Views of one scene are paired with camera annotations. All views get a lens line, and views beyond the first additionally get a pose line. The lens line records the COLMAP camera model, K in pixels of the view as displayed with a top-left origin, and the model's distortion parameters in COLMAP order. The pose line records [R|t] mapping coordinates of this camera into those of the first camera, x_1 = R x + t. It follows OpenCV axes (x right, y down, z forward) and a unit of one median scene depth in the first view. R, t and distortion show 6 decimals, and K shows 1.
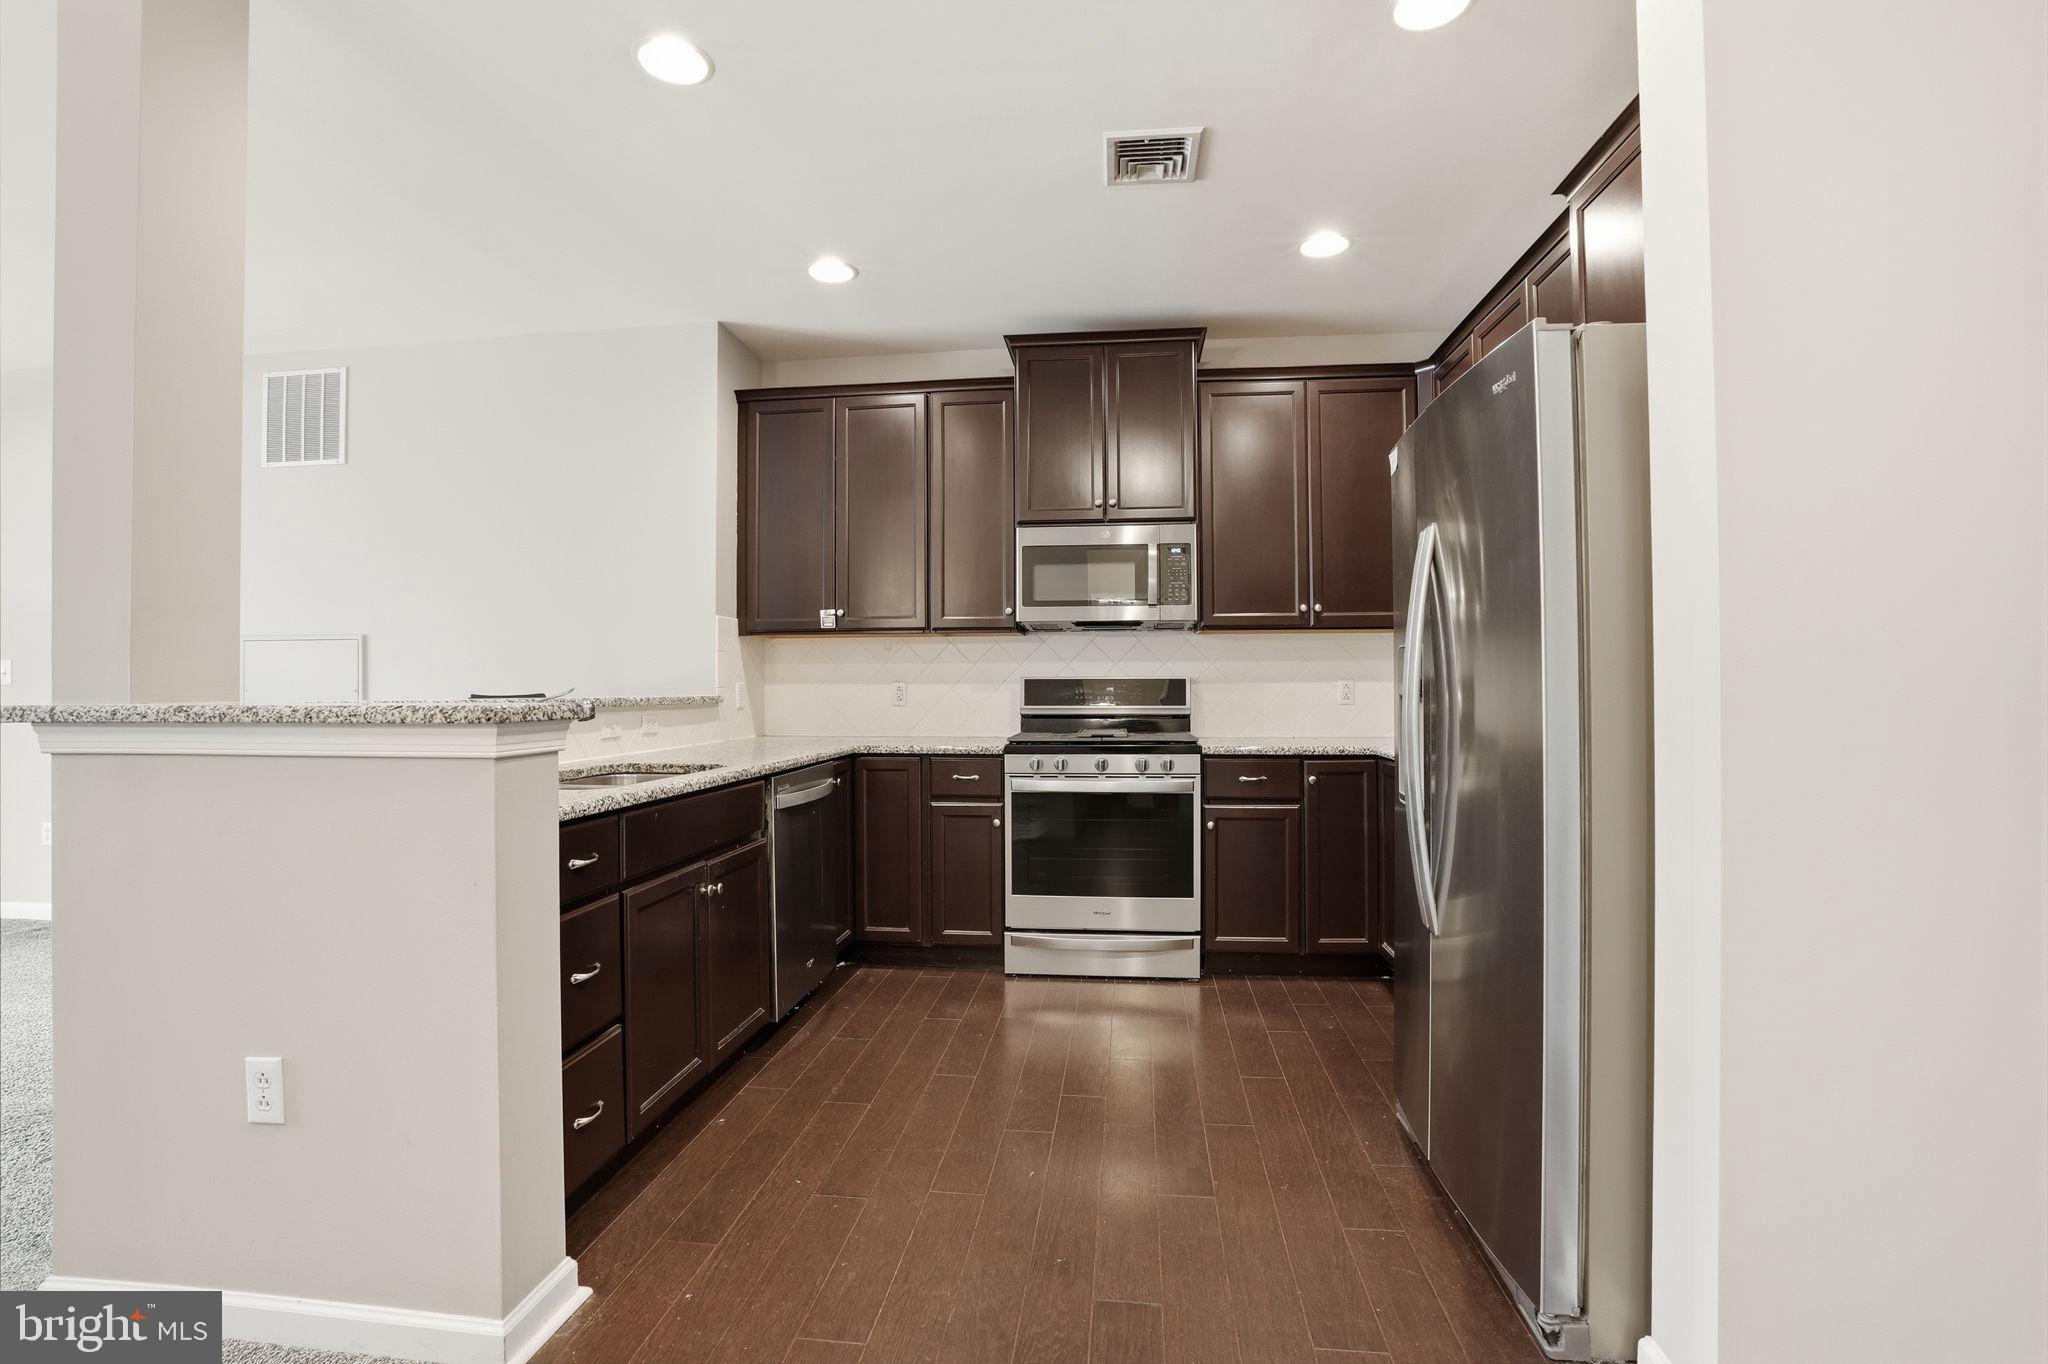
lens RADIAL K [[945.4, 0, 1013.4], [0, 945.4, 676.3], [0, 0, 1]] dist [-0.043589, 0.000669]
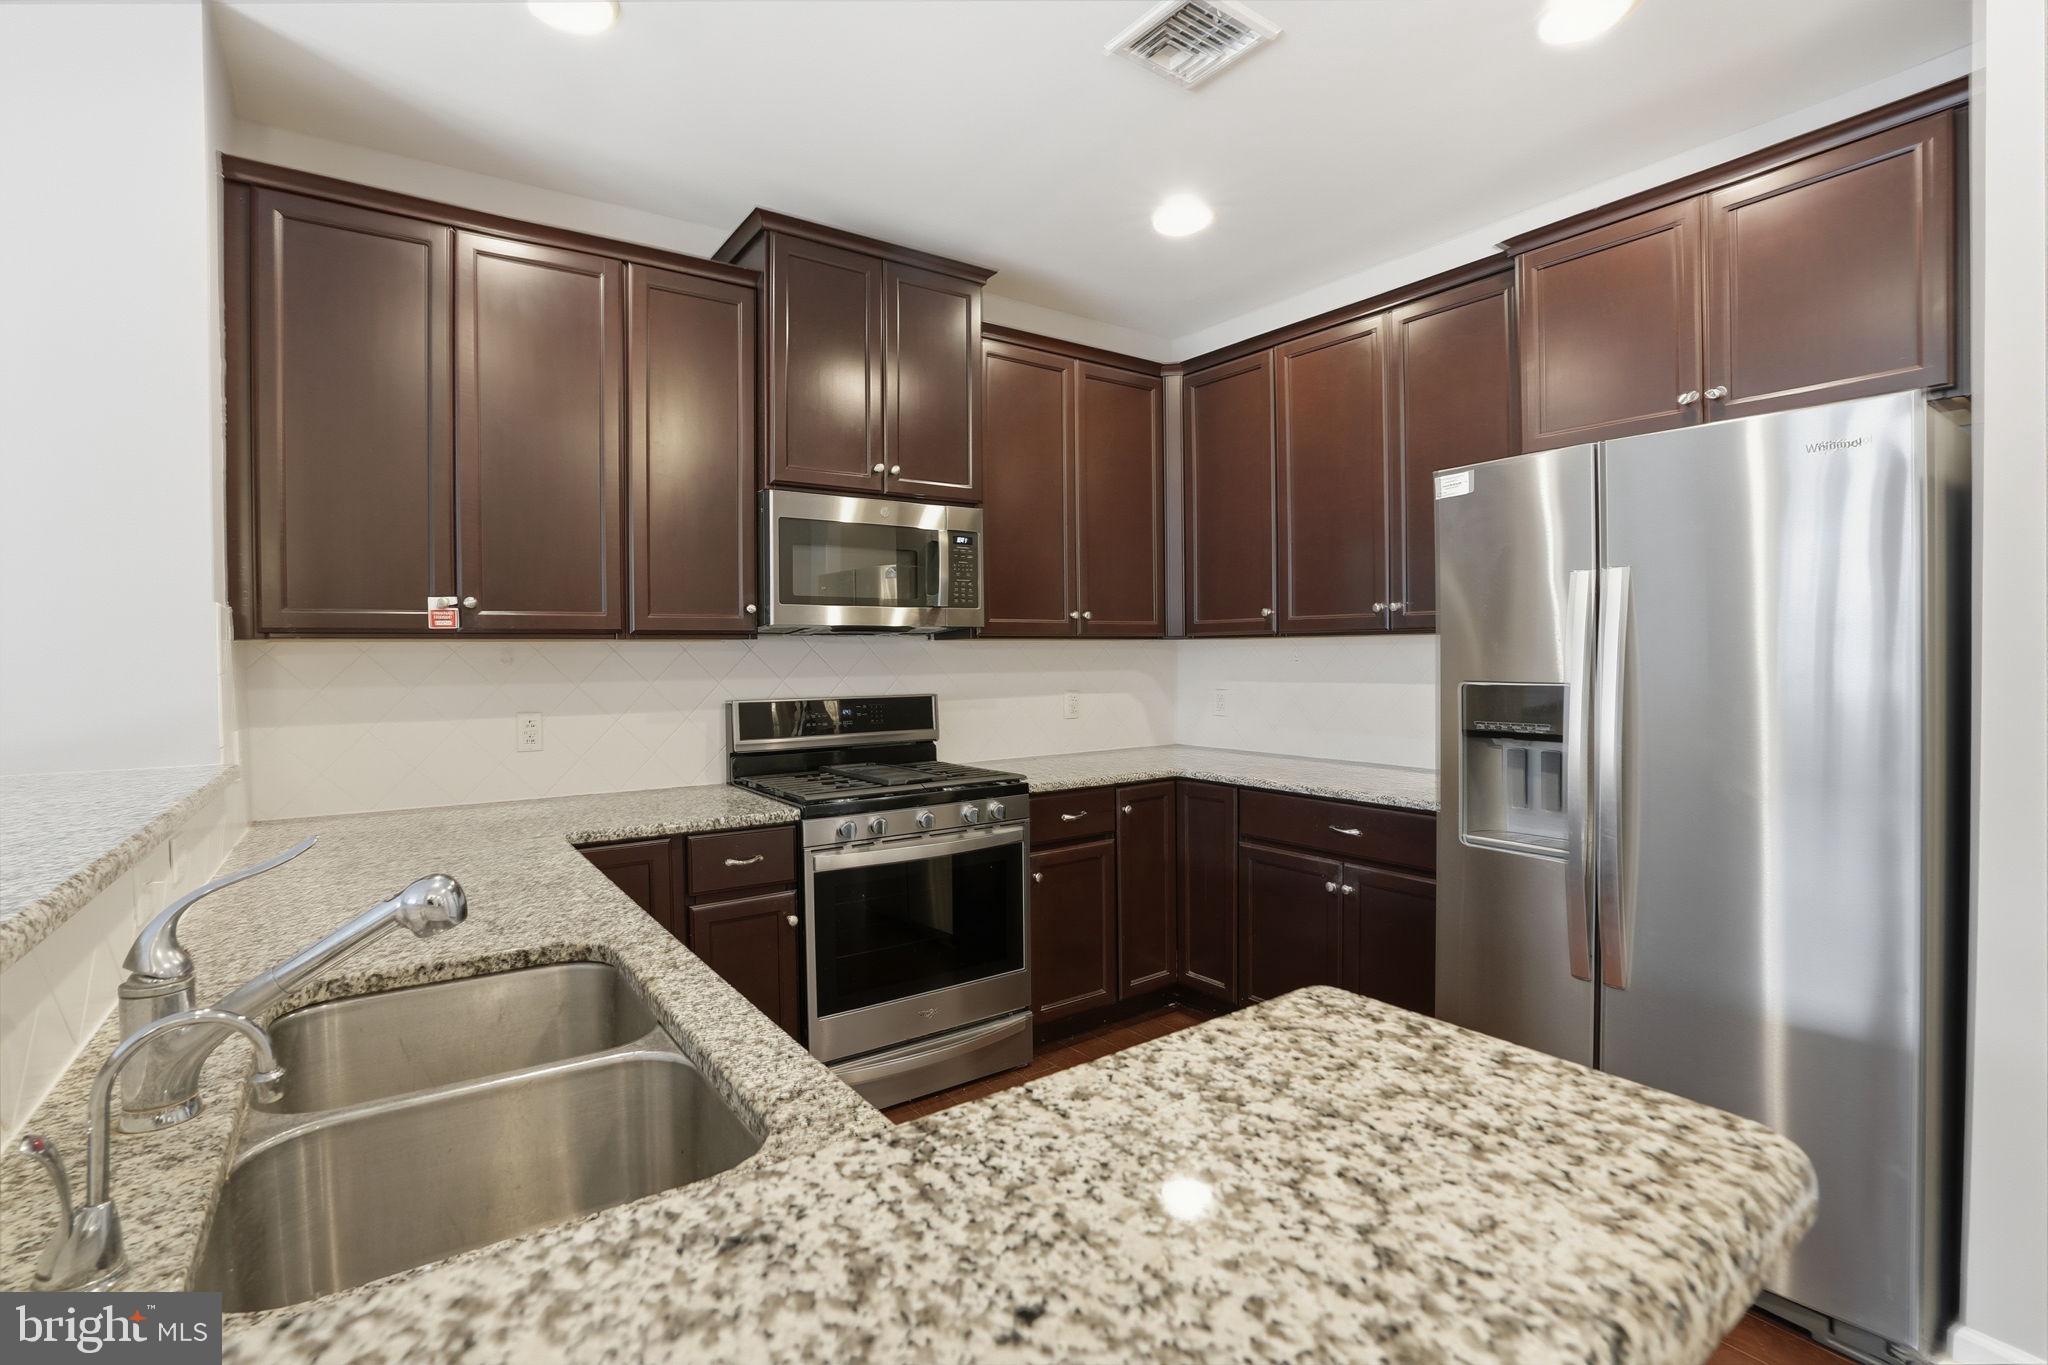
lens RADIAL K [[945.4, 0, 1013.4], [0, 945.4, 676.8], [0, 0, 1]] dist [-0.043589, 0.000669]
pose [[0.742187, -0.018555, 0.669936, -0.333422], [0.005193, 0.999746, 0.021937, -0.034085], [-0.670173, -0.012802, 0.742095, 0.369837]]
